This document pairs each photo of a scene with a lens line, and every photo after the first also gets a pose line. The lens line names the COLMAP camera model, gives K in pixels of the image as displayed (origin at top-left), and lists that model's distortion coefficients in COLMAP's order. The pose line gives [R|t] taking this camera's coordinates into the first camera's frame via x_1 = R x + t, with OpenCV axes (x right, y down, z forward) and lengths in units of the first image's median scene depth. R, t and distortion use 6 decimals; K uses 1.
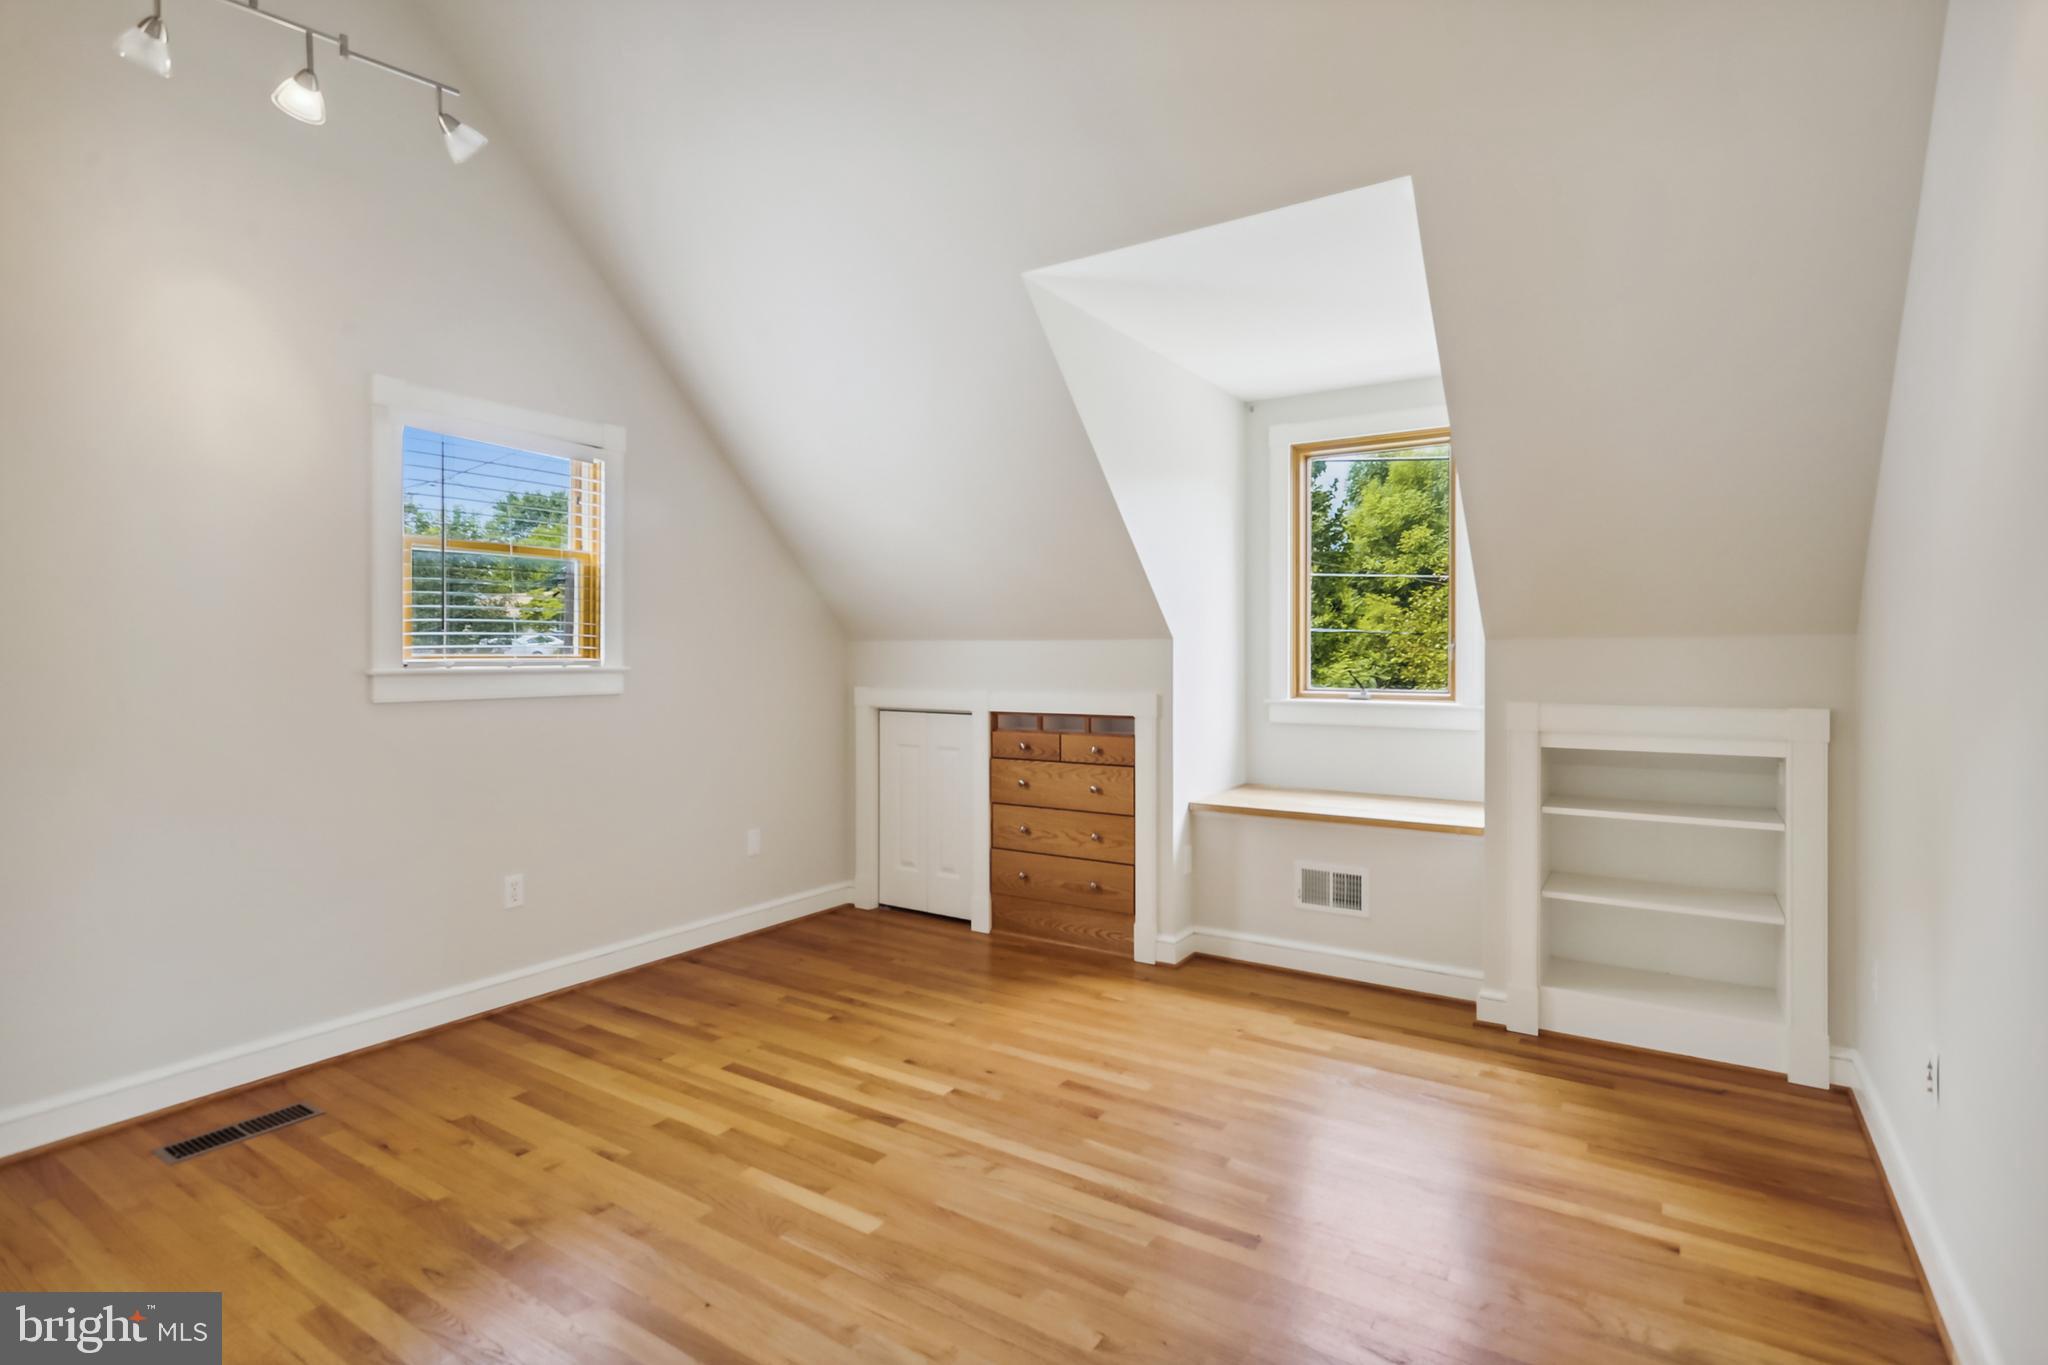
lens RADIAL K [[983.8, 0, 1017.4], [0, 983.8, 667.8], [0, 0, 1]] dist [-0.010552, 0.005405]
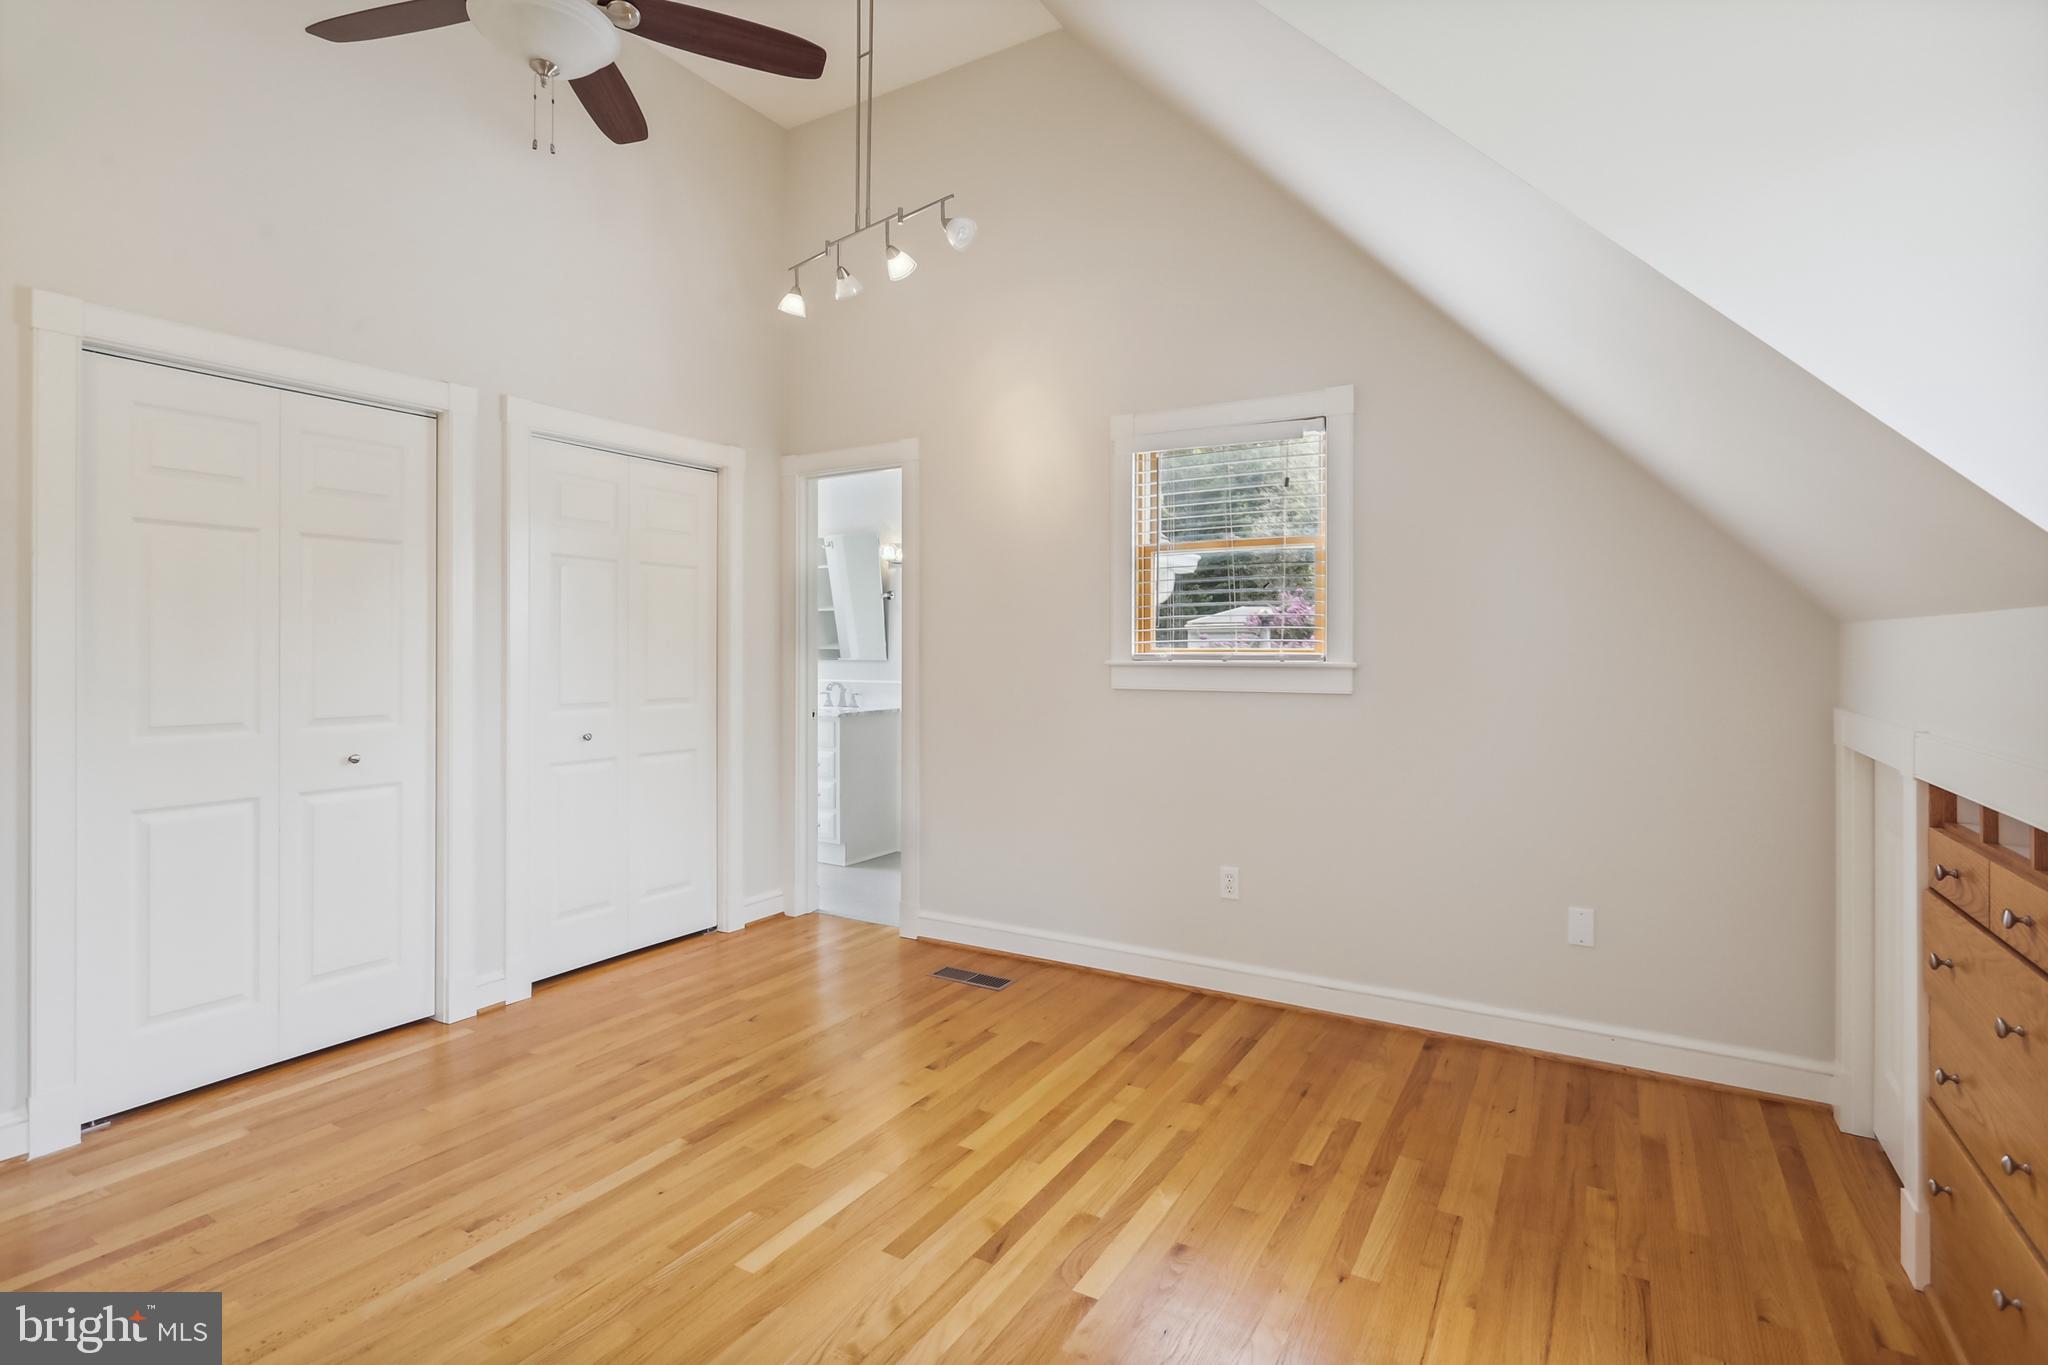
lens RADIAL K [[983.8, 0, 1049.9], [0, 983.8, 645.0], [0, 0, 1]] dist [-0.010552, 0.005405]
pose [[0.053948, -0.001075, -0.998543, 0.529701], [-0.010736, 0.999941, -0.001657, -0.014819], [0.998486, 0.010809, 0.053933, 0.816228]]
